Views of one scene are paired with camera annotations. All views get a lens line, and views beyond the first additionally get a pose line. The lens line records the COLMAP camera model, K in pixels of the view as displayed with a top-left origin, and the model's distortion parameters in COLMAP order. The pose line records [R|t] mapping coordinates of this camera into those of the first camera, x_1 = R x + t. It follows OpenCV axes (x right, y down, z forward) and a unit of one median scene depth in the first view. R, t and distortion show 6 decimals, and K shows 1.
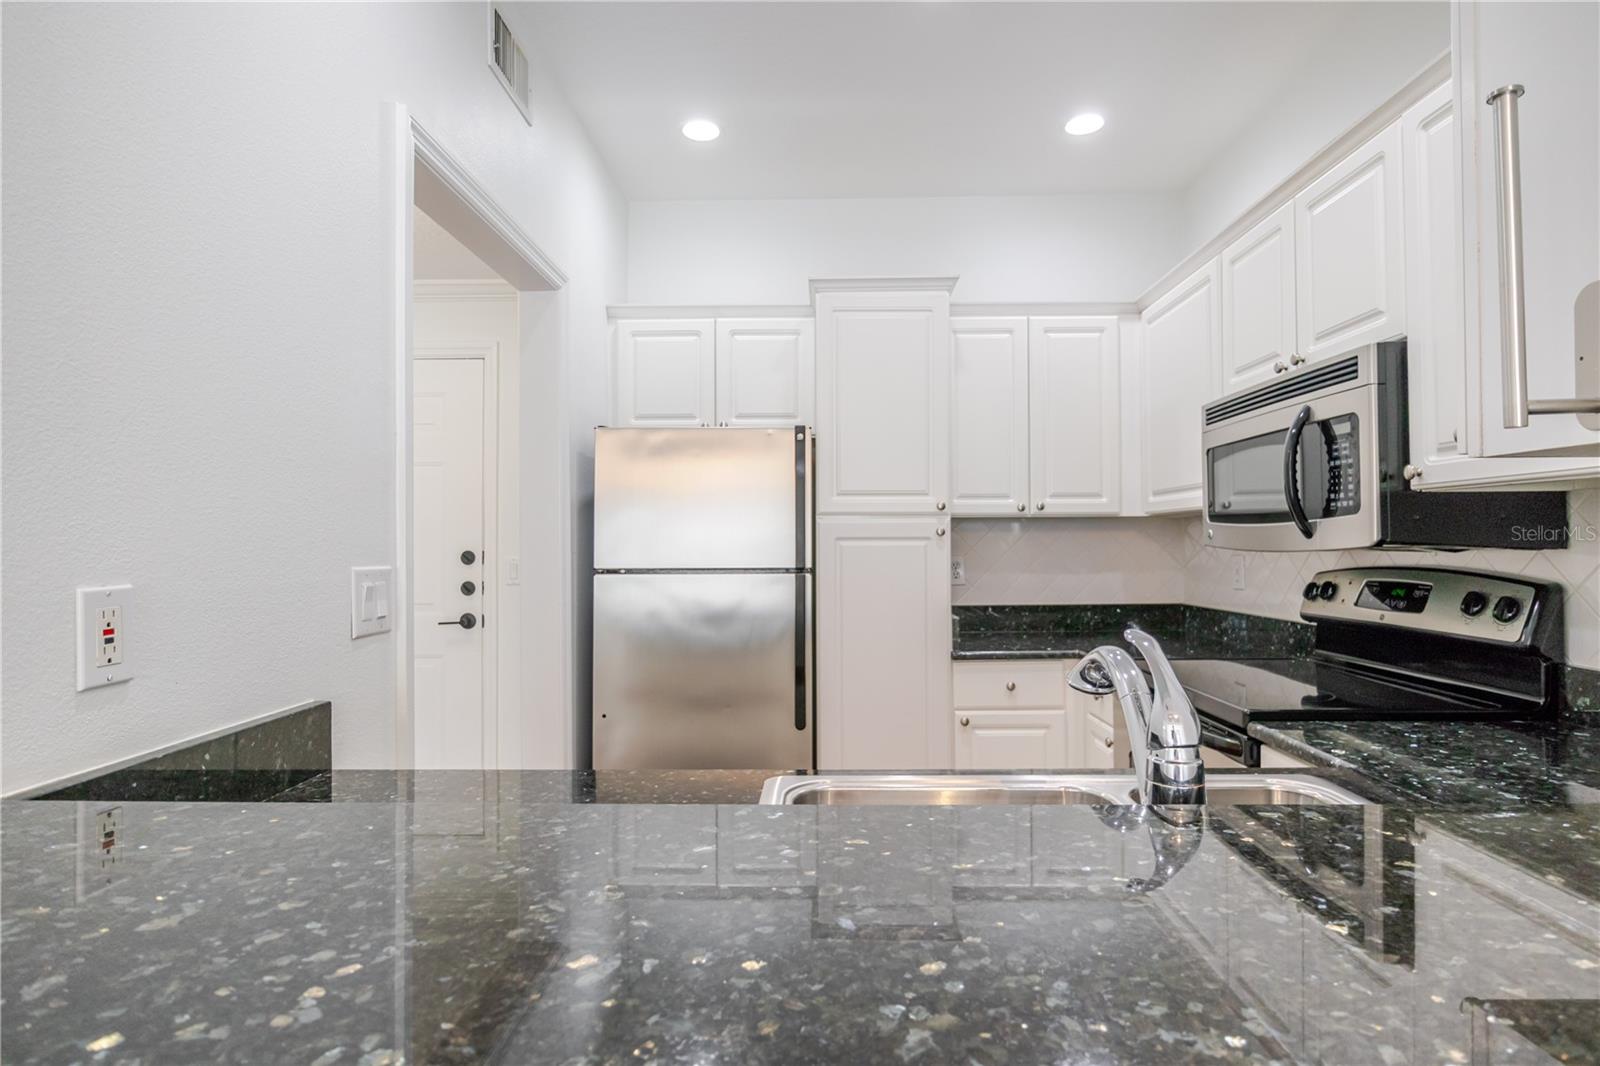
lens RADIAL K [[805.2, 0, 804.5], [0, 805.2, 532.7], [0, 0, 1]] dist [-0.014630, 0.001218]
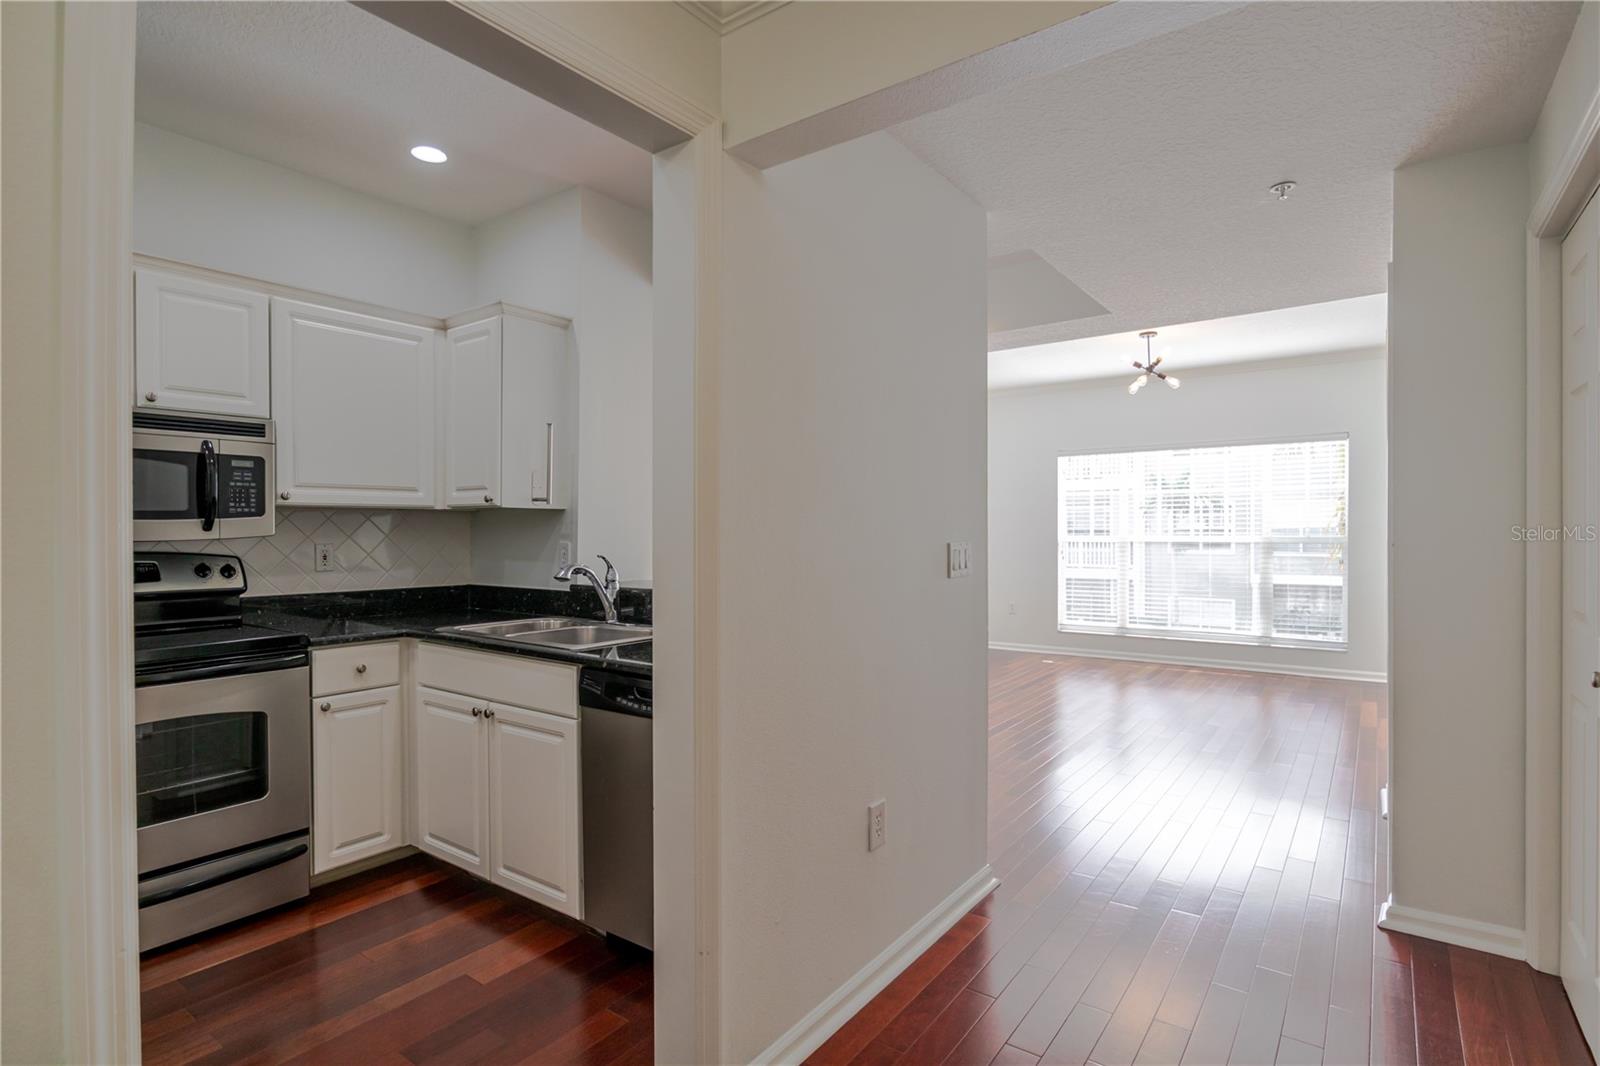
lens RADIAL K [[805.2, 0, 805.6], [0, 805.2, 536.7], [0, 0, 1]] dist [-0.014630, 0.001218]
pose [[-0.808717, 0.004787, 0.588178, -1.165009], [0.001187, 0.999978, -0.006506, 0.028931], [-0.588197, -0.004564, -0.808705, 1.588820]]
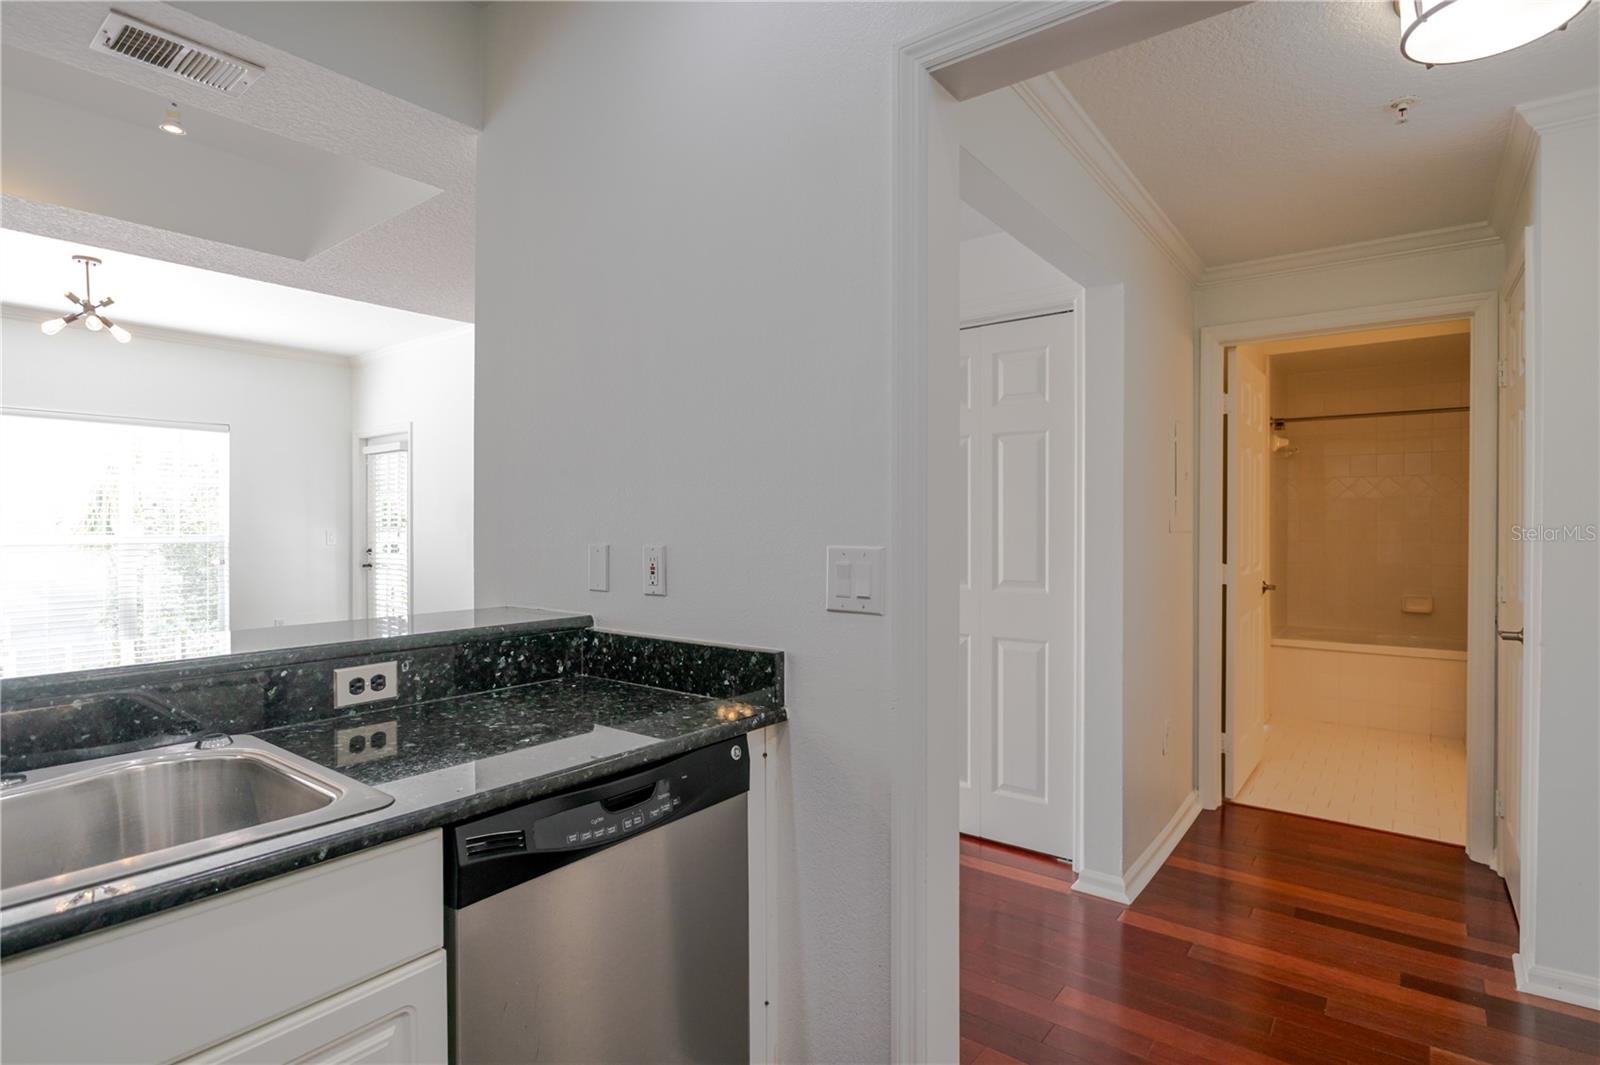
lens RADIAL K [[805.2, 0, 827.1], [0, 805.2, 536.3], [0, 0, 1]] dist [-0.014630, 0.001218]
pose [[-0.582073, 0.012866, -0.813034, 0.260706], [0.012315, 0.999900, 0.007007, 0.018484], [0.813043, -0.005934, -0.582173, 1.299664]]
